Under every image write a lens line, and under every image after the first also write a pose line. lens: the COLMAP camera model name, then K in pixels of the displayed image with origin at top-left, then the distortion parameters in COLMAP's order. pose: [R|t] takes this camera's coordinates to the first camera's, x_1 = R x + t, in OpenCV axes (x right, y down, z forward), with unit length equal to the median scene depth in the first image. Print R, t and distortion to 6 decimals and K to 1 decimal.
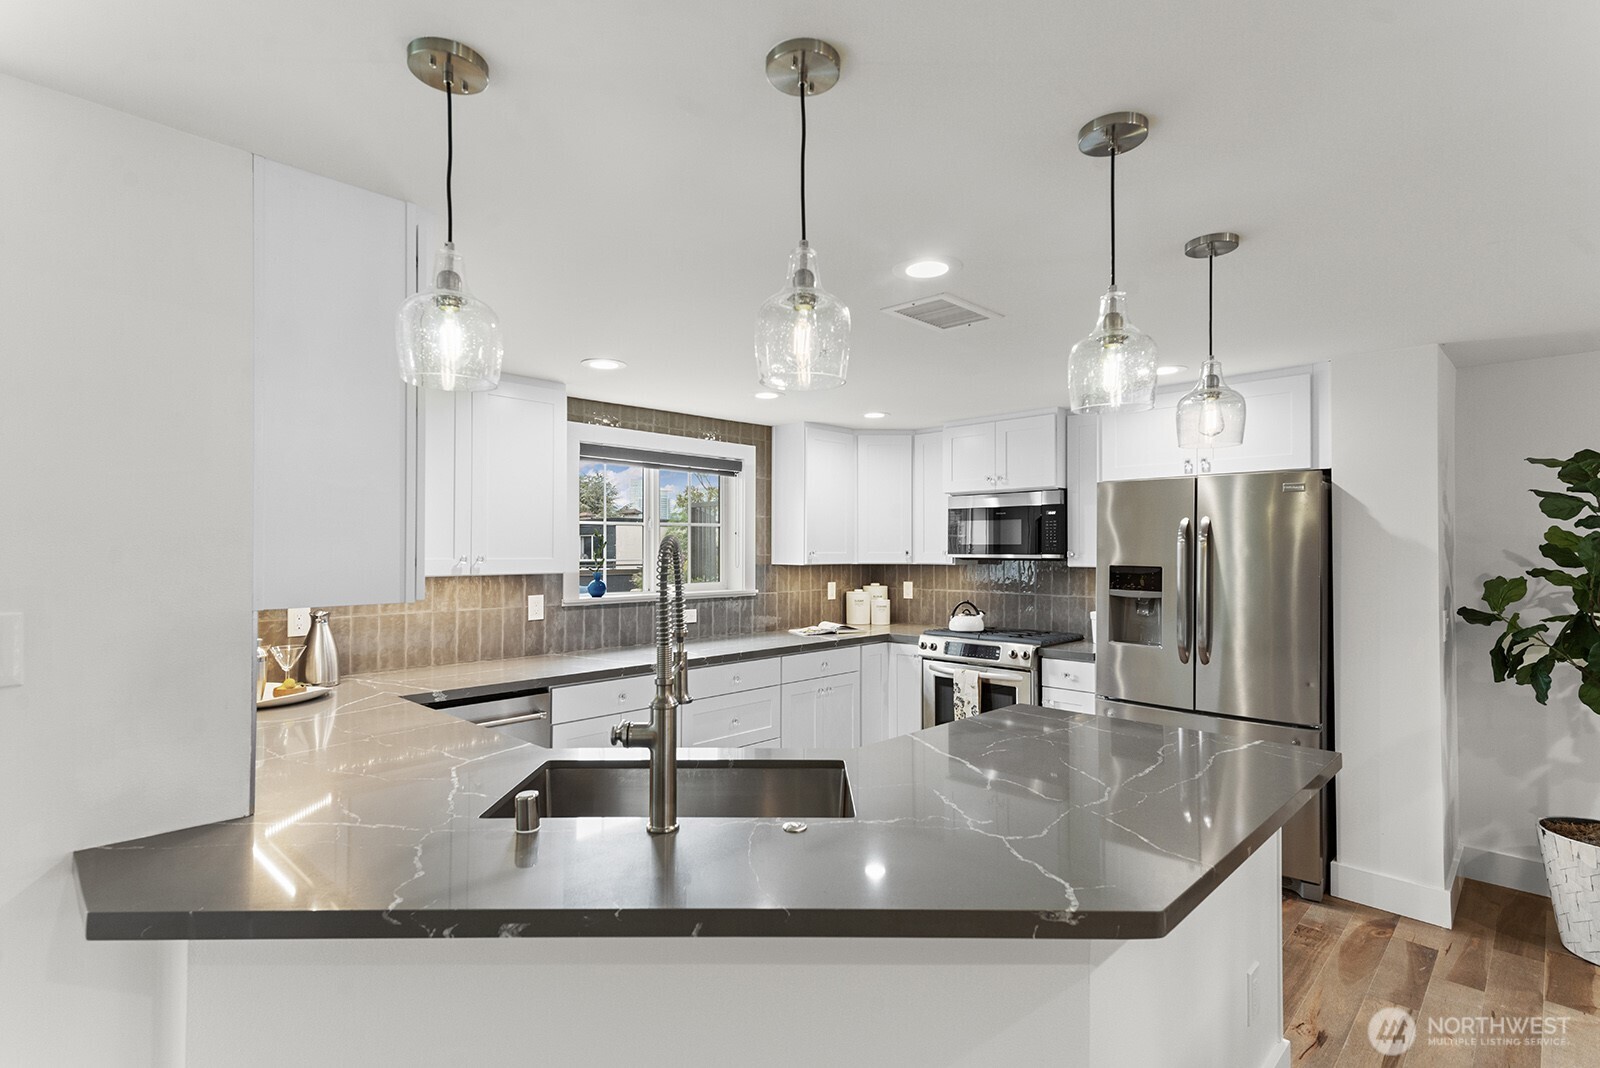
lens RADIAL K [[765.4, 0, 808.0], [0, 765.4, 534.1], [0, 0, 1]] dist [0.013798, -0.000308]
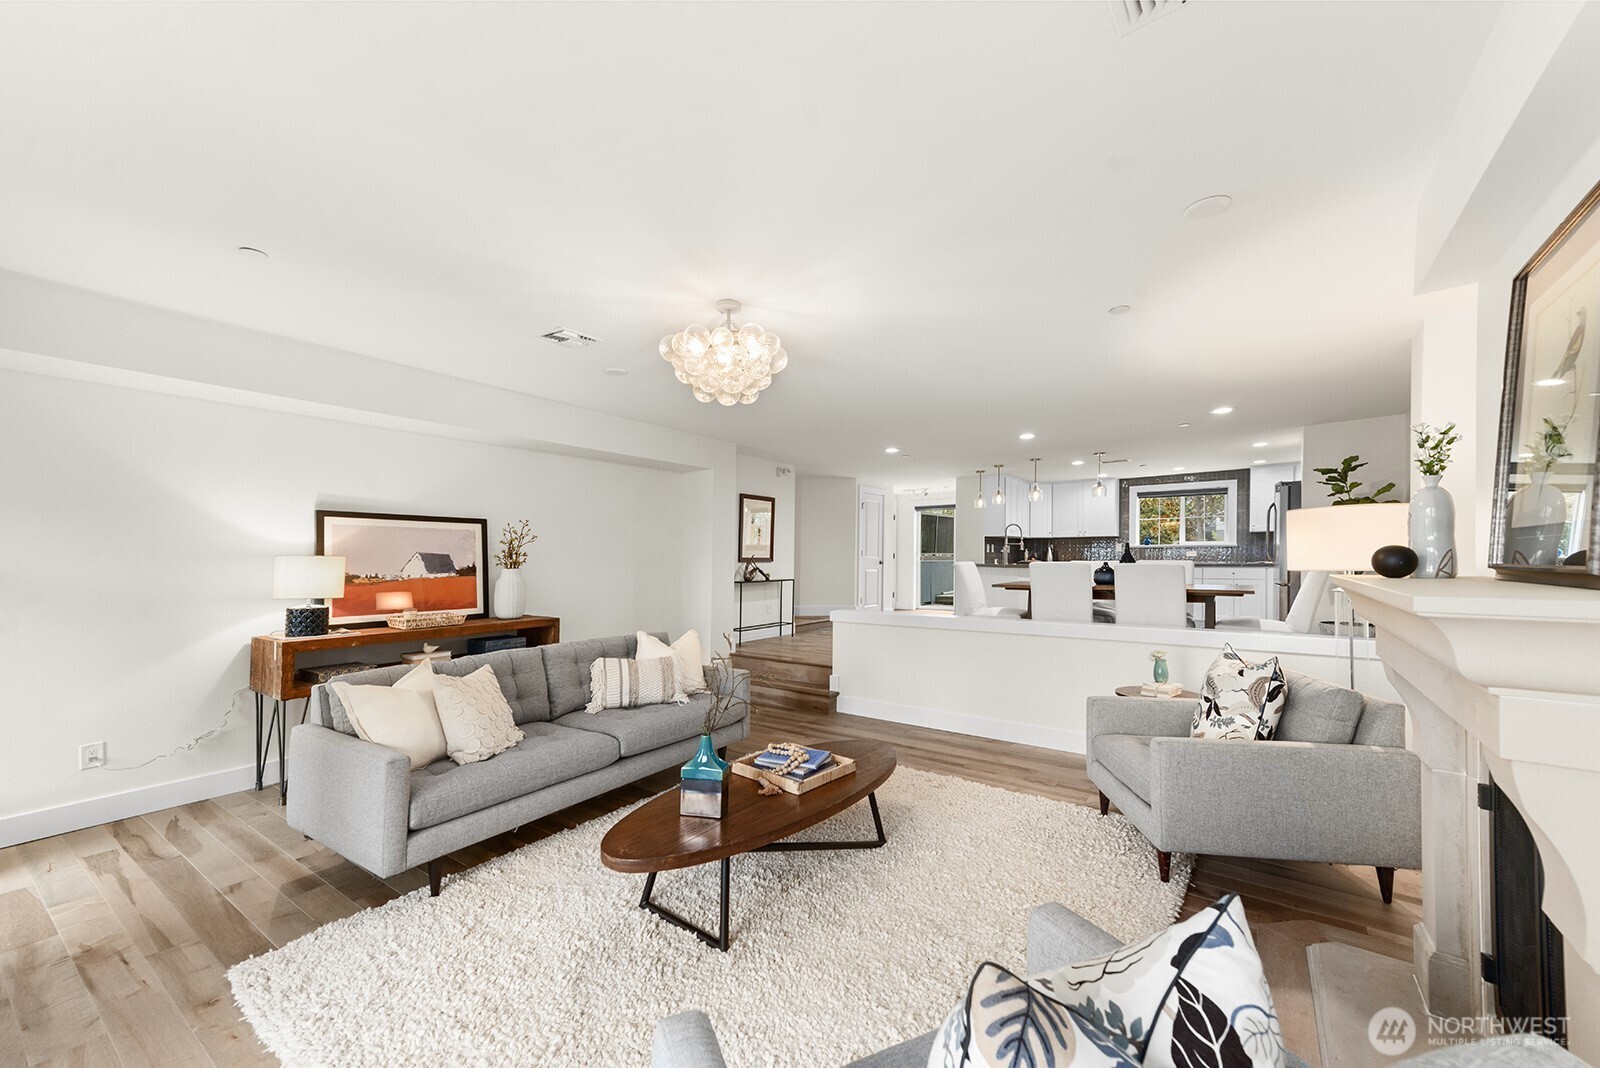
lens RADIAL K [[626.3, 0, 786.8], [0, 626.3, 560.7], [0, 0, 1]] dist [0.028660, -0.000727]
pose [[0.129753, 0.000566, -0.991546, 1.989332], [0.024489, 0.999693, 0.003775, 0.102709], [0.991244, -0.024772, 0.129700, -0.668839]]
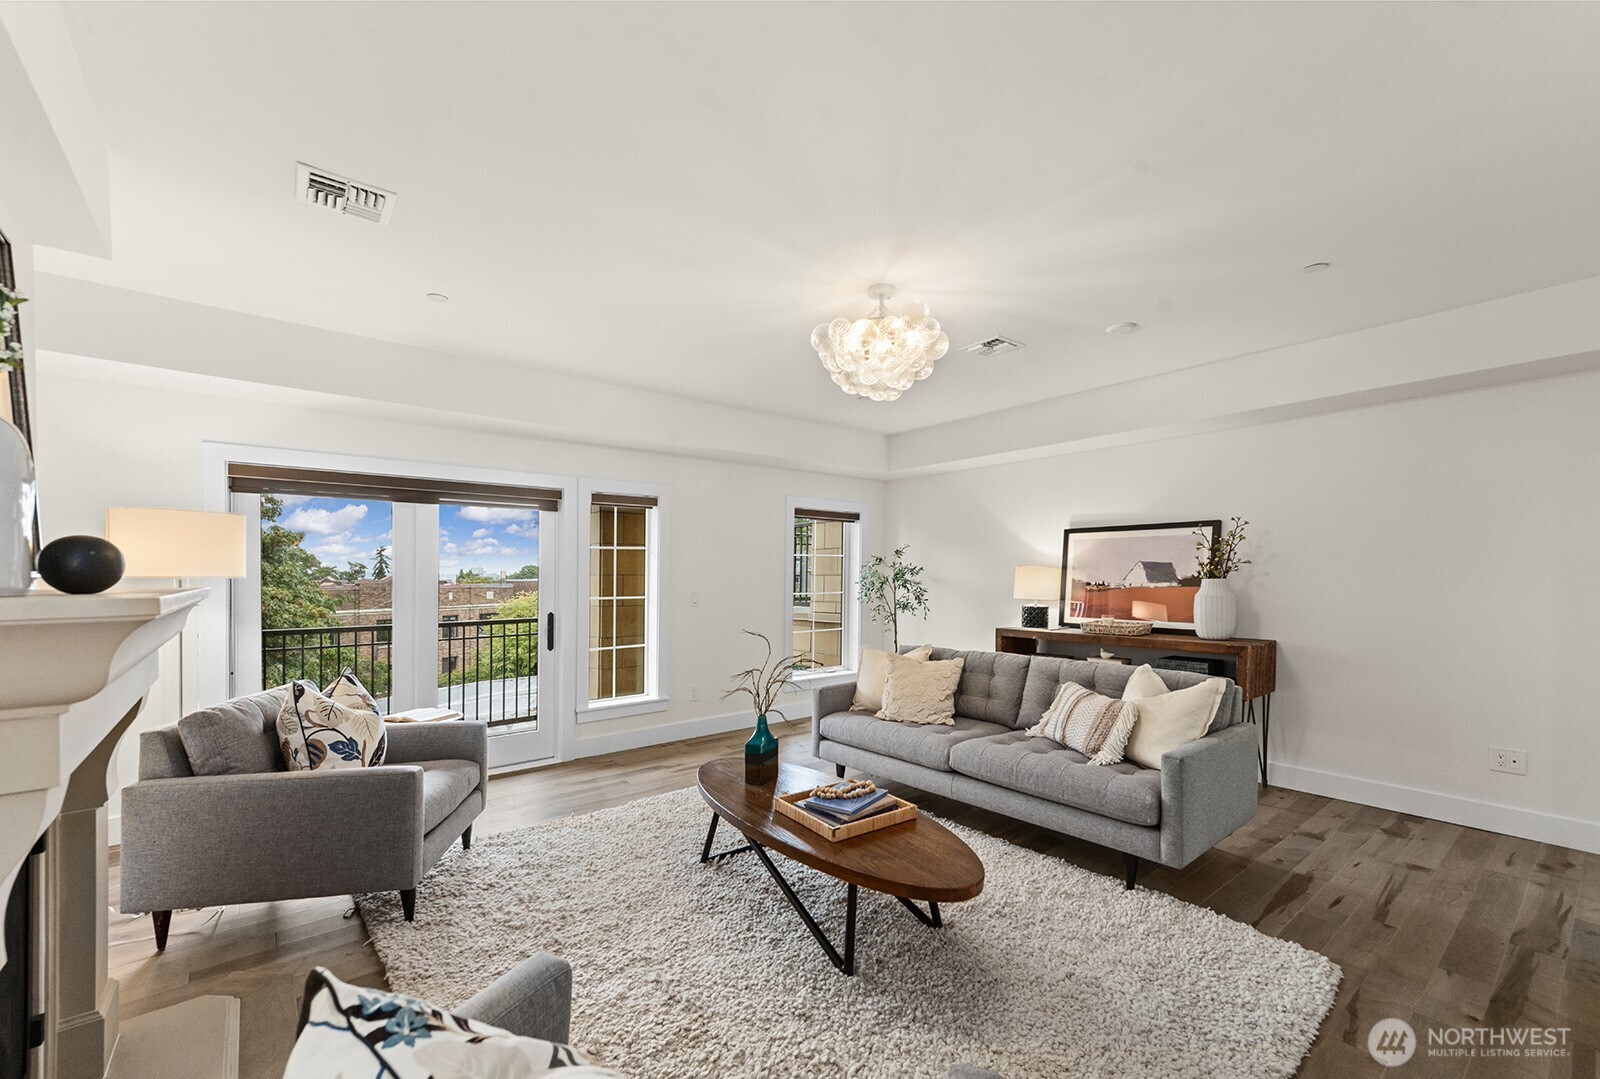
lens RADIAL K [[662.9, 0, 804.6], [0, 662.9, 571.9], [0, 0, 1]] dist [0.029889, -0.000601]
pose [[-0.993120, 0.005570, 0.116965, 1.202470], [0.002475, 0.999643, -0.026592, 0.126078], [-0.117071, -0.026120, -0.992780, 0.124840]]
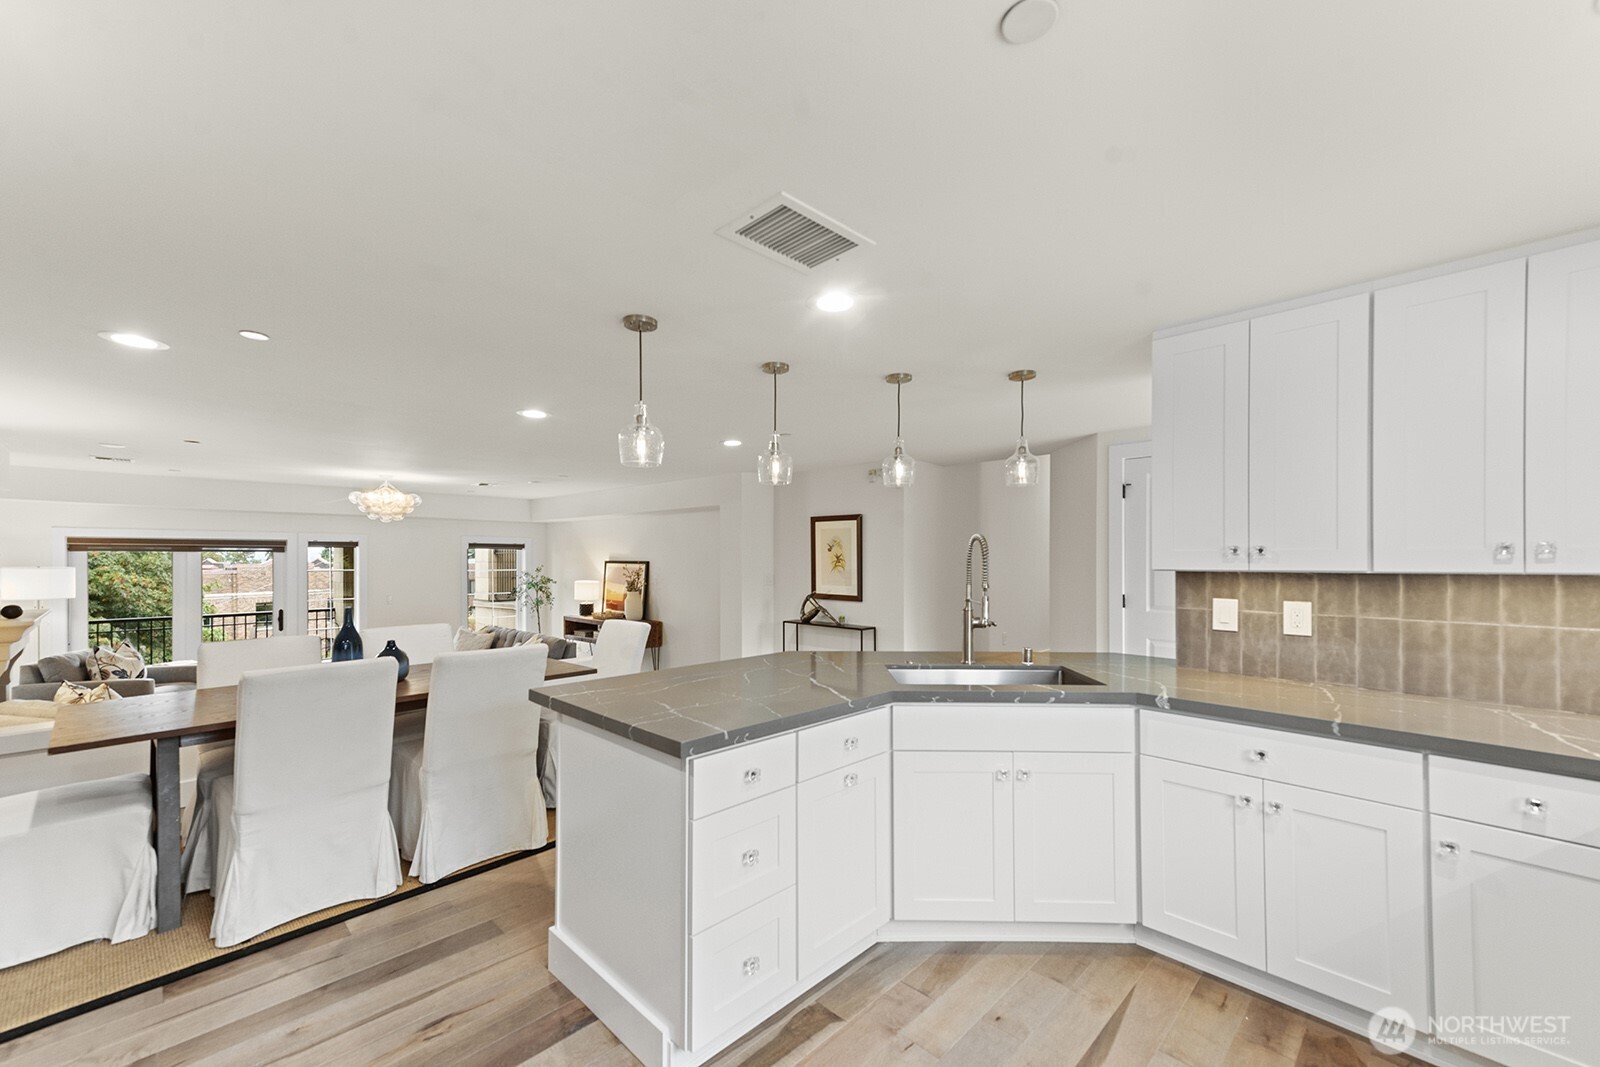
lens RADIAL K [[626.3, 0, 794.2], [0, 626.3, 557.2], [0, 0, 1]] dist [0.028660, -0.000727]
pose [[-0.999999, -0.000426, -0.001175, 0.116752], [-0.000400, 0.999762, -0.021822, 0.040390], [0.001184, -0.021822, -0.999761, 1.064222]]
